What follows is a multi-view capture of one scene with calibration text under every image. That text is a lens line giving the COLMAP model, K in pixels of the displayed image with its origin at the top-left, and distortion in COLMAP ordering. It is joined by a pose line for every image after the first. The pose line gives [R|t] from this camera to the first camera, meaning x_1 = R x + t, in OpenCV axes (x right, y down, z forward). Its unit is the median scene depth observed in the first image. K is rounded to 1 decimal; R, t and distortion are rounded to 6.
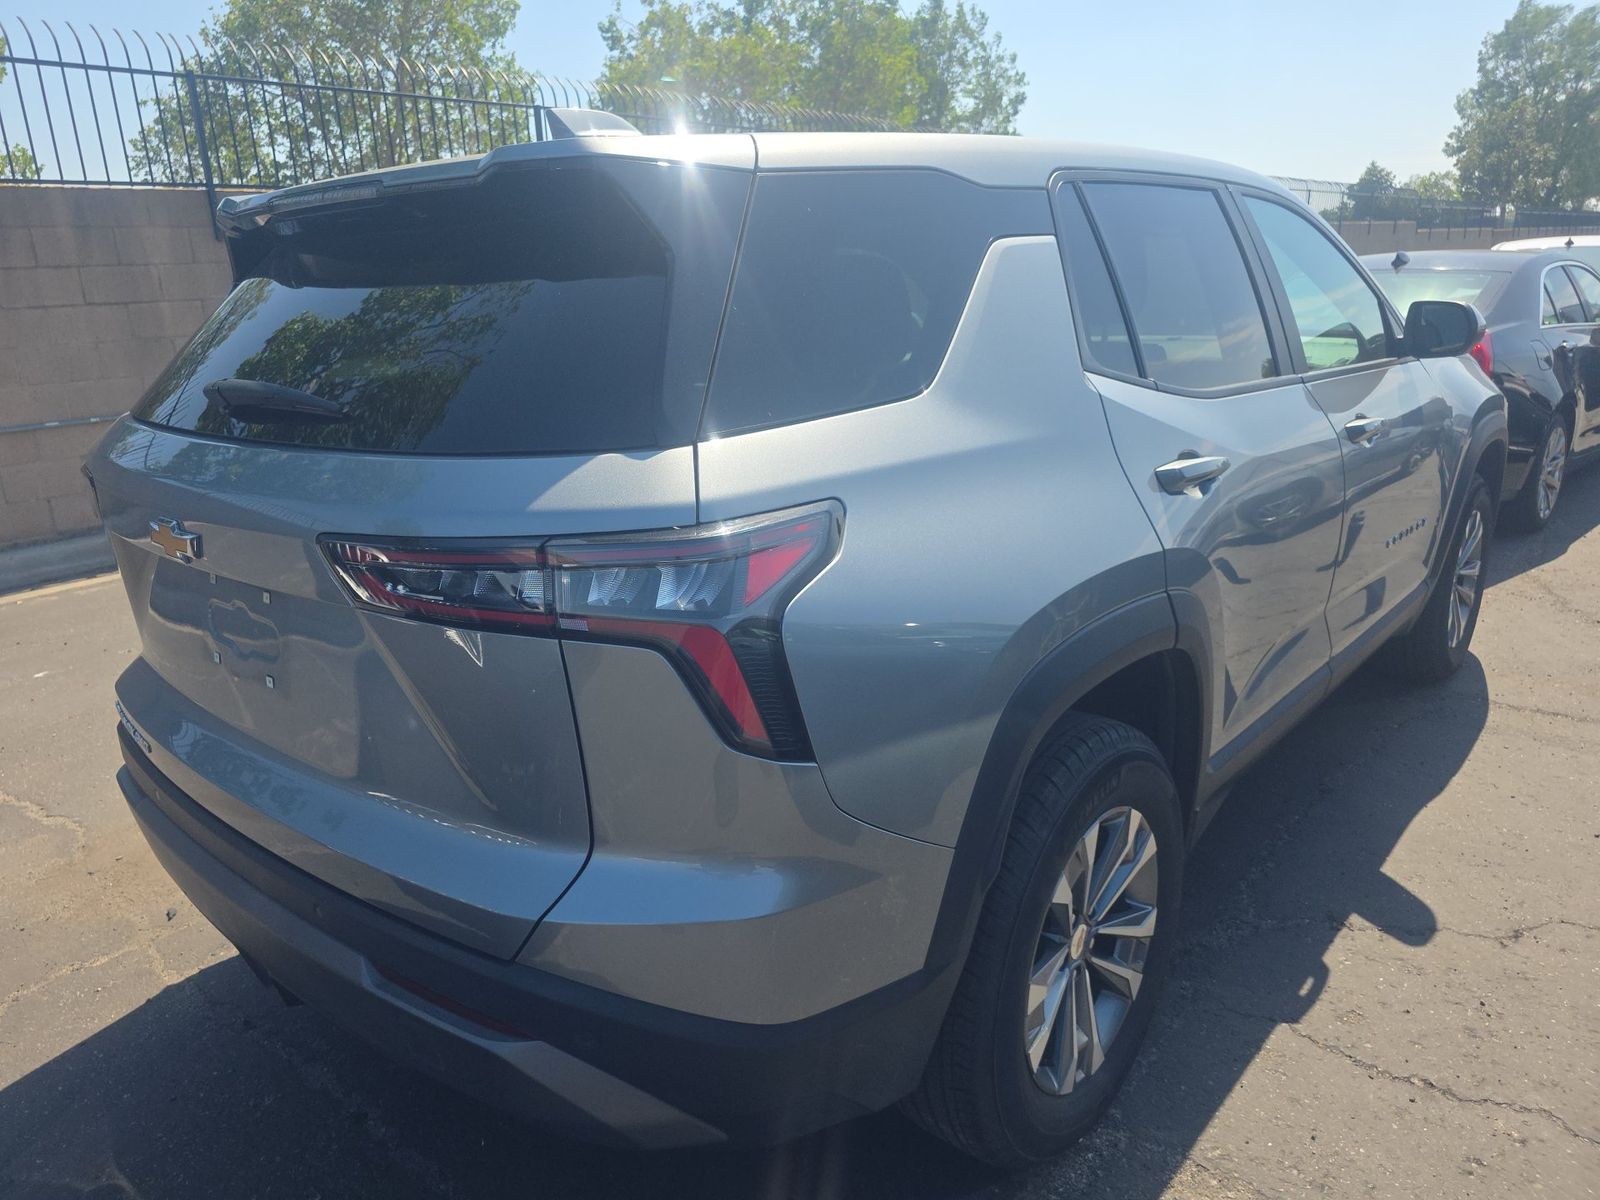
lens RADIAL K [[1090.3, 0, 800.0], [0, 1090.3, 600.0], [0, 0, 1]] dist [0.034834, -0.054243]
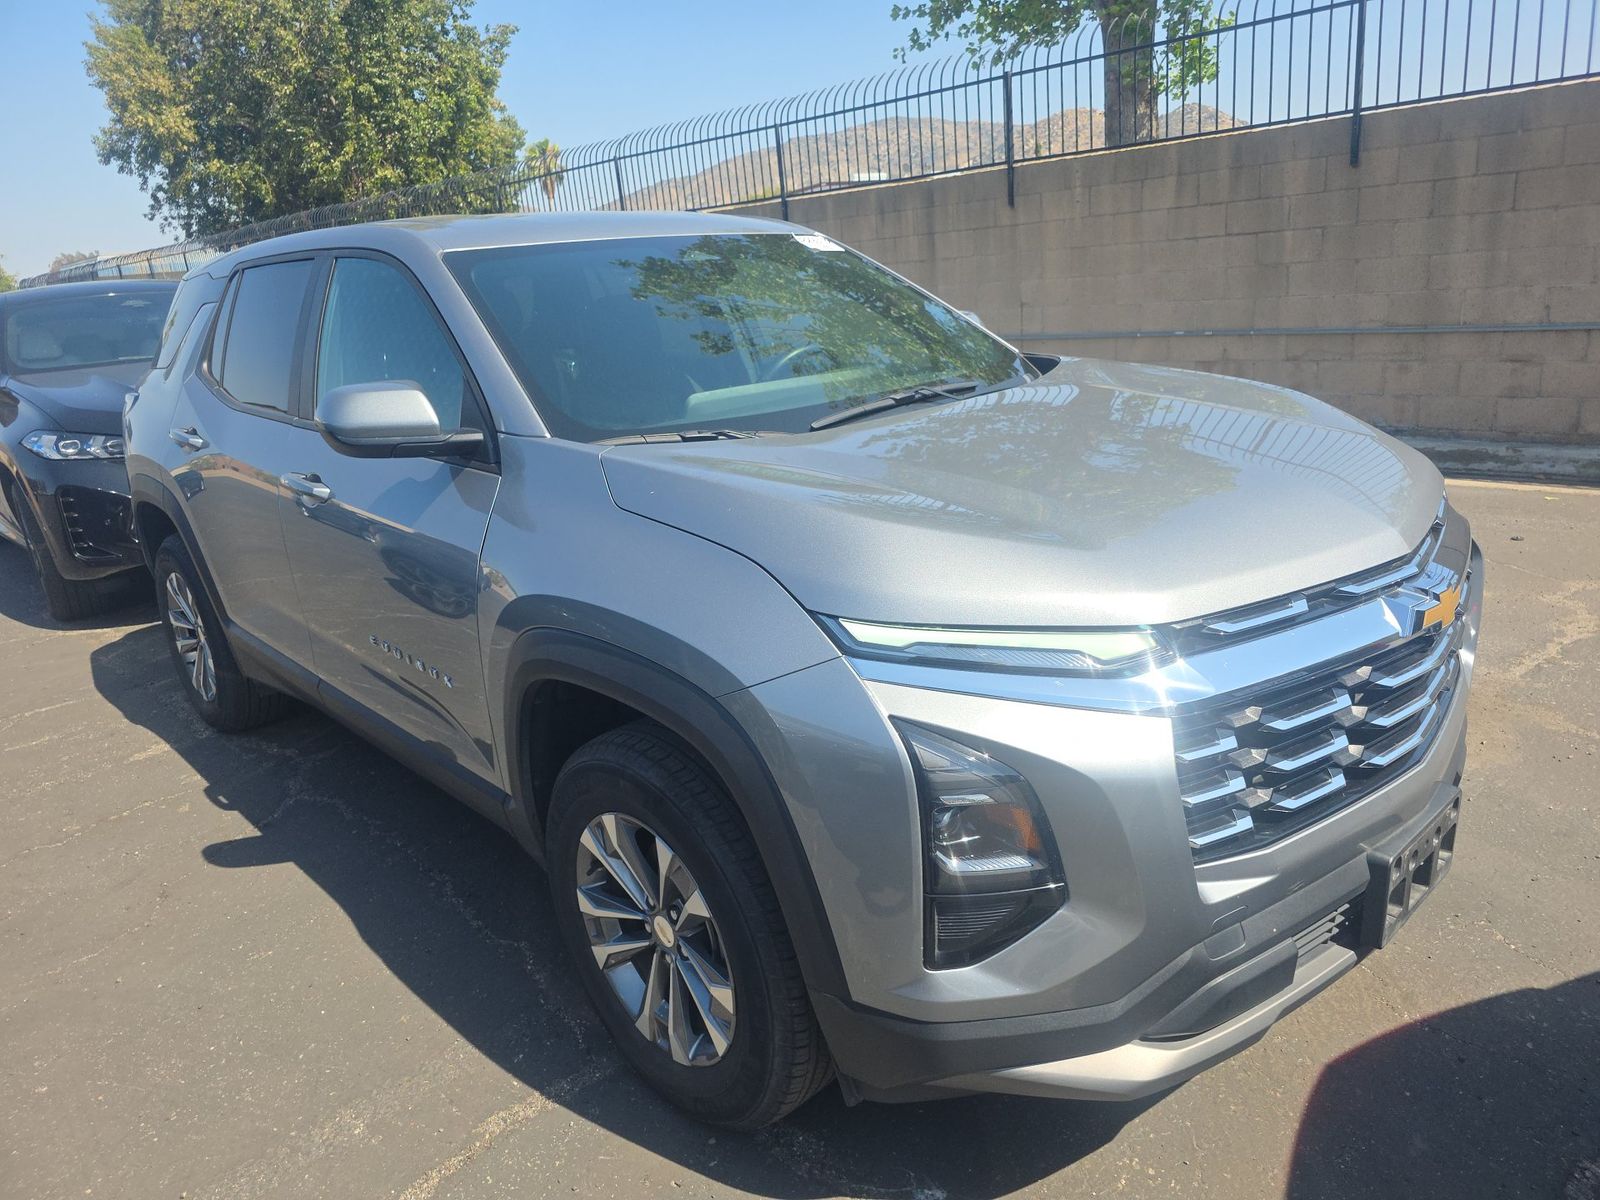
lens RADIAL K [[1090.3, 0, 800.0], [0, 1090.3, 600.0], [0, 0, 1]] dist [0.034834, -0.054243]
pose [[-0.098367, 0.329757, -0.938927, 0.668945], [-0.206287, 0.916252, 0.343405, -0.226148], [0.973535, 0.227468, -0.022104, 0.682904]]
